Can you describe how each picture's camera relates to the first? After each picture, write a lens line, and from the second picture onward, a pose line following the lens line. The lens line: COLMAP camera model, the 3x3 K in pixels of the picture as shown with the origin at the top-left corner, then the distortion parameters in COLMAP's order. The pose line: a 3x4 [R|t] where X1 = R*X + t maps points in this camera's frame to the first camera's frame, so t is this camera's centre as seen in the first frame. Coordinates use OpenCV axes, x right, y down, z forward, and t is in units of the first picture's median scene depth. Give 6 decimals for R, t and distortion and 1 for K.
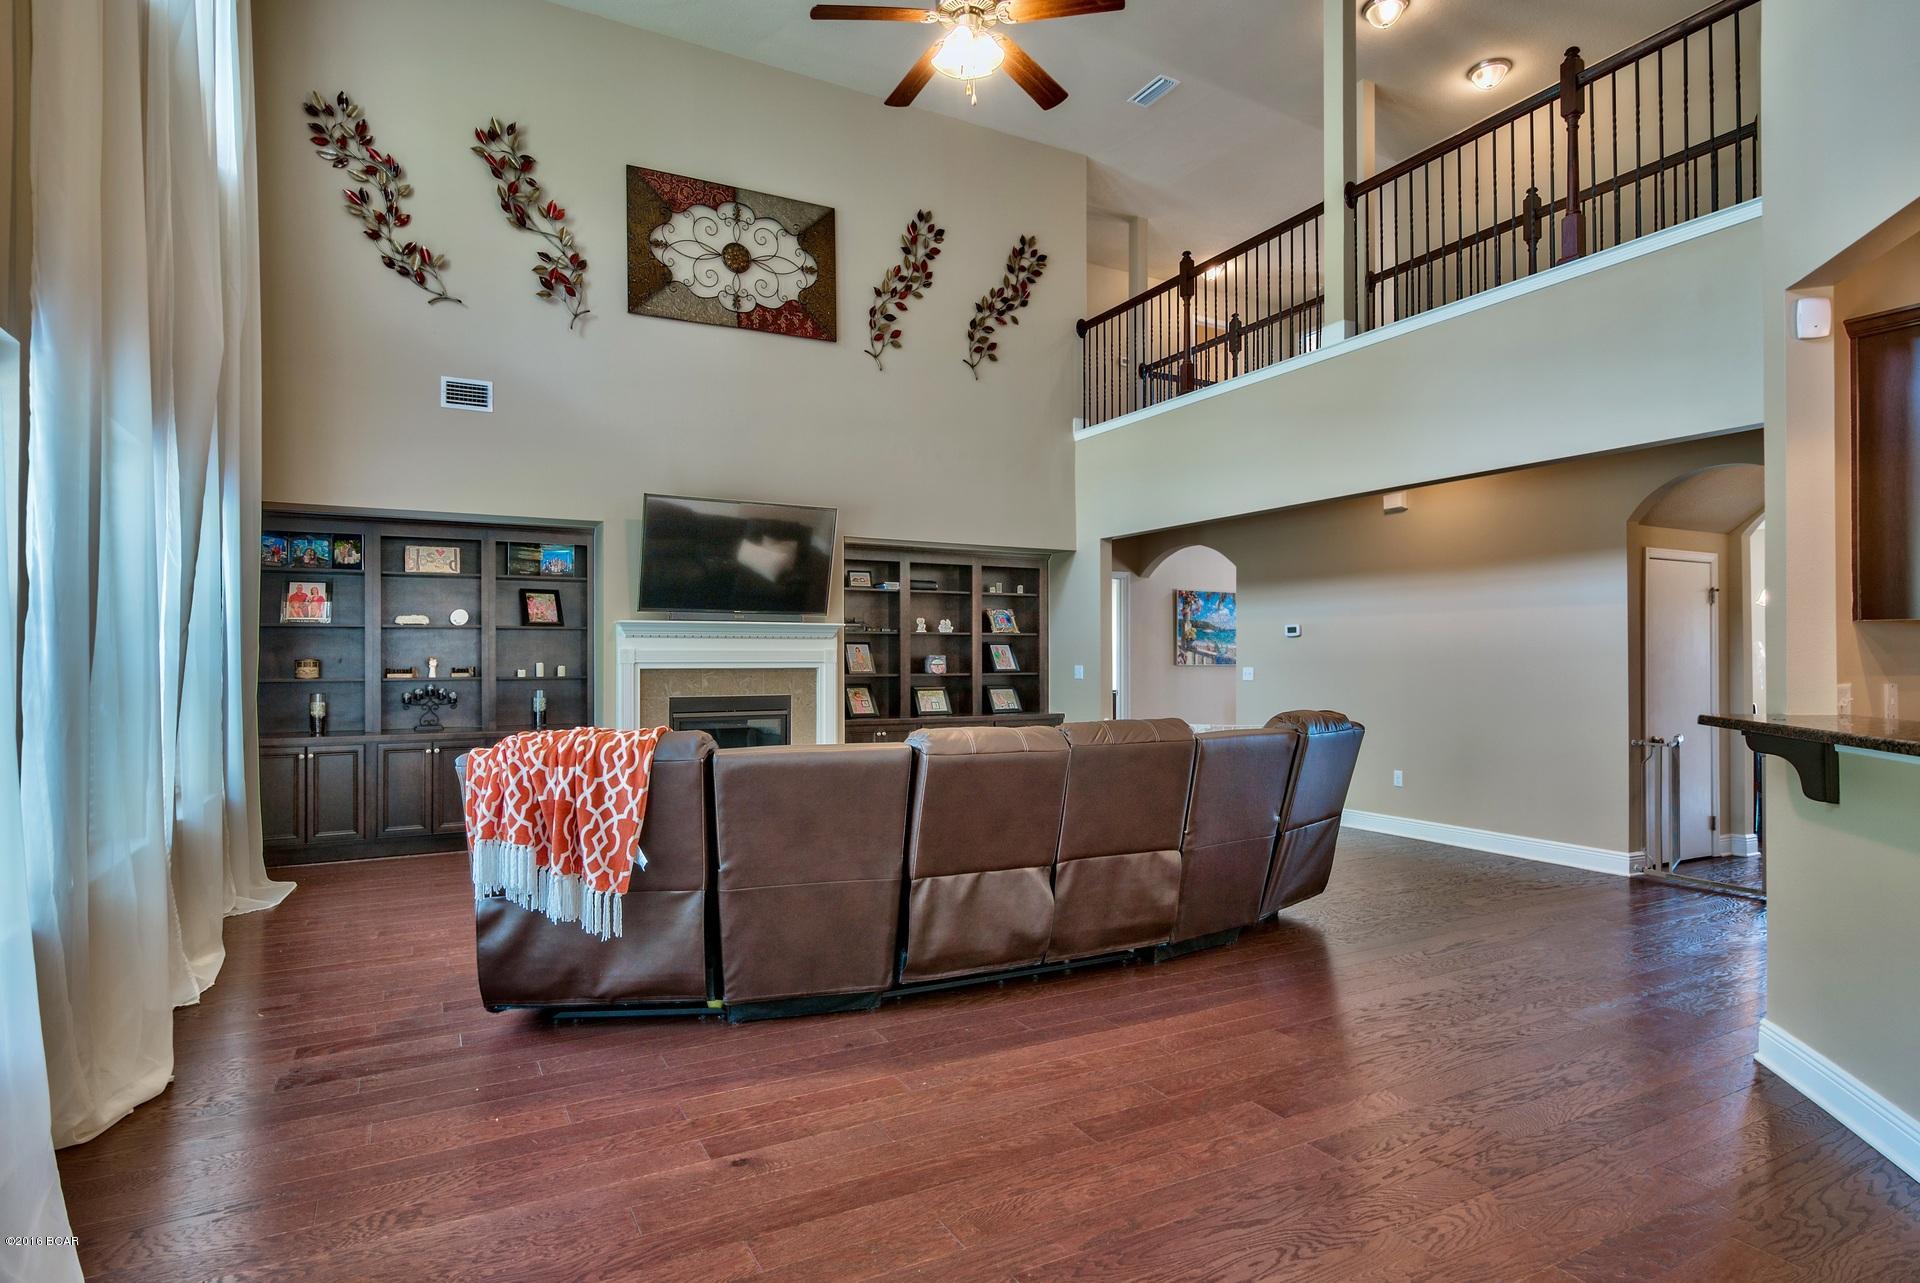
lens RADIAL K [[987.9, 0, 931.9], [0, 987.9, 661.3], [0, 0, 1]] dist [-0.000051, 0.001783]
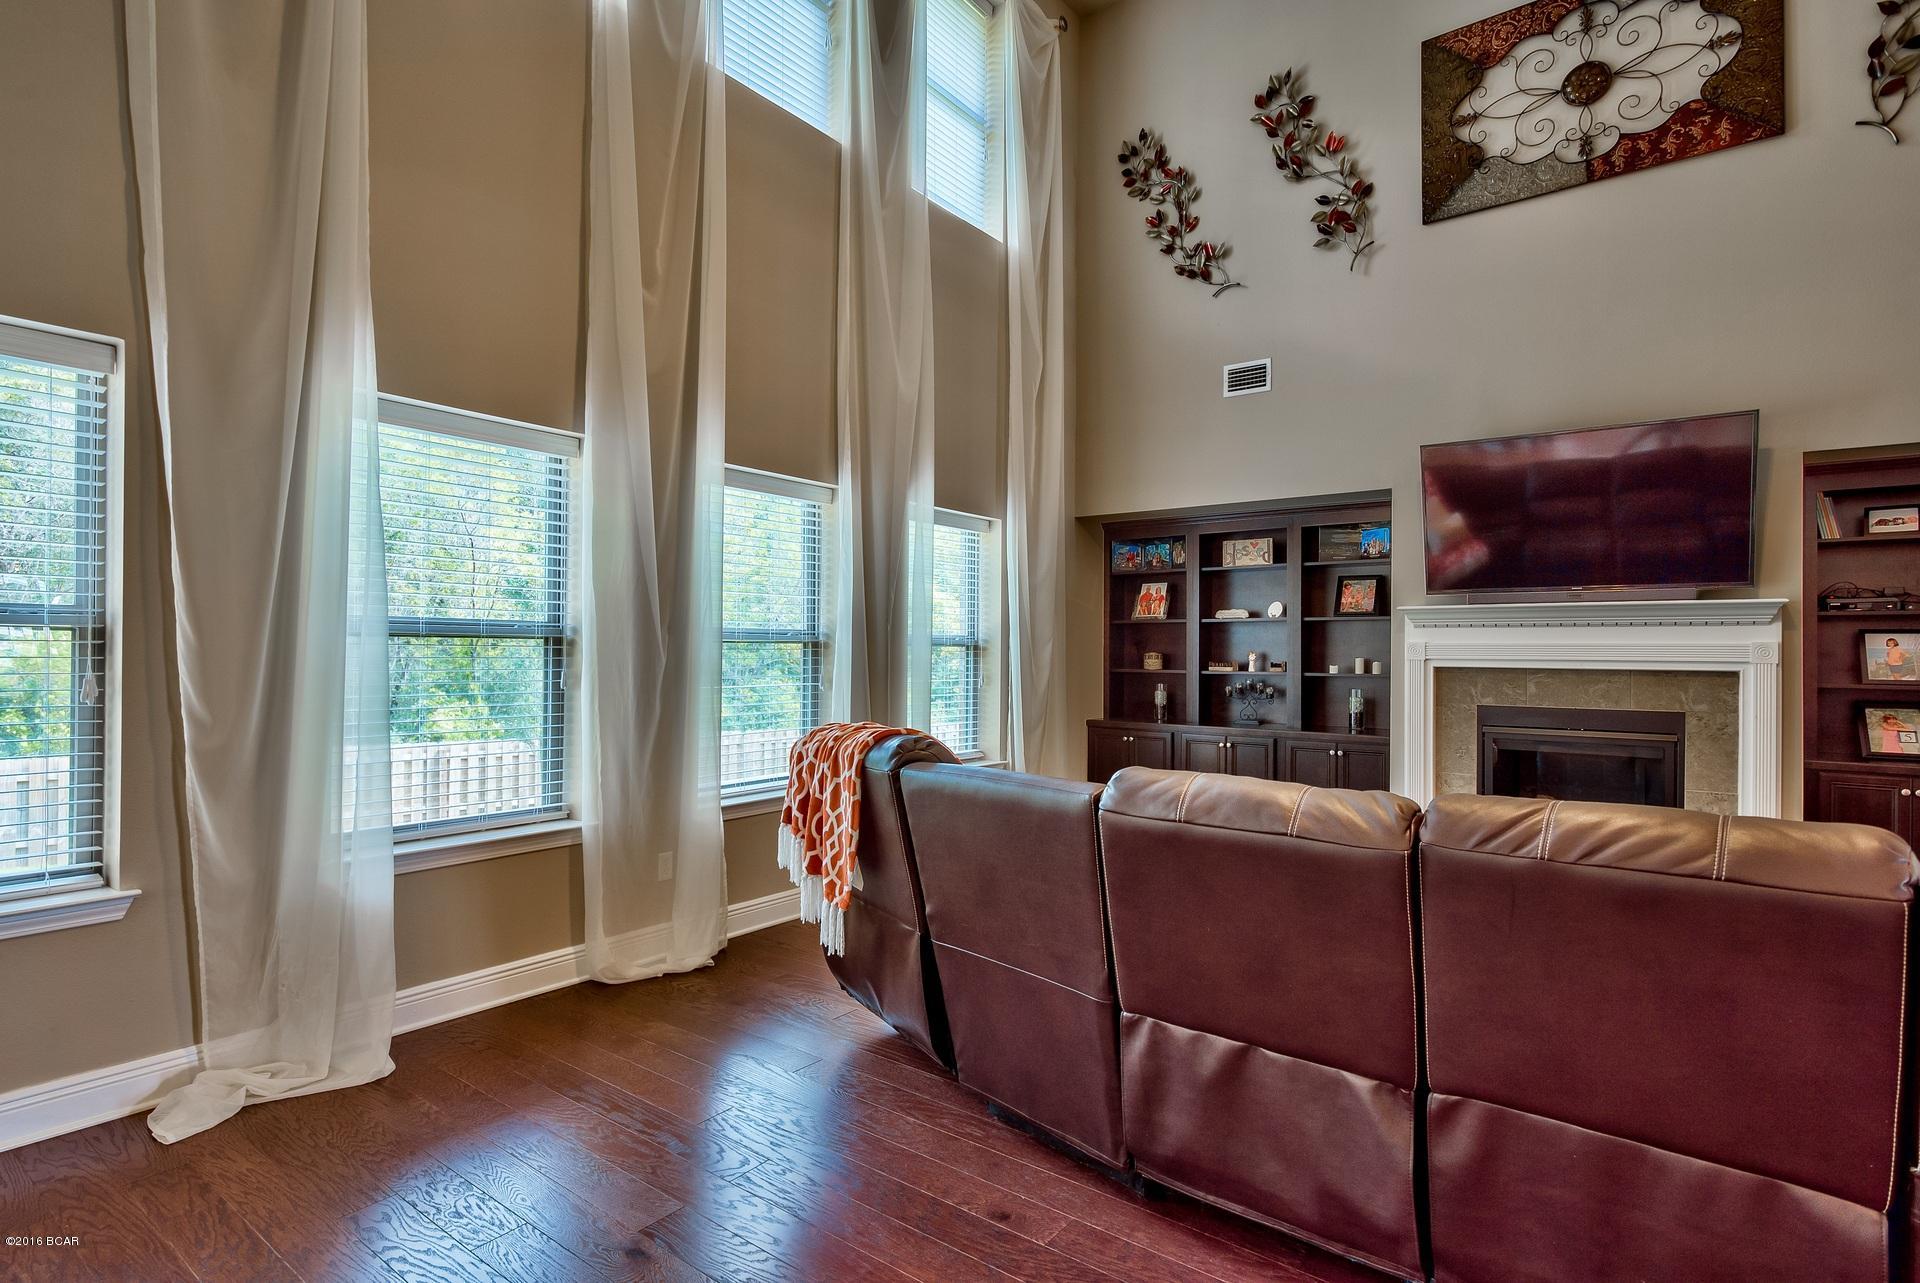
lens RADIAL K [[987.9, 0, 945.7], [0, 987.9, 639.8], [0, 0, 1]] dist [-0.000051, 0.001783]
pose [[0.422099, -0.003446, -0.906543, 0.253150], [-0.005098, 0.999968, -0.006175, -0.008116], [0.906535, 0.007228, 0.422068, 0.306448]]
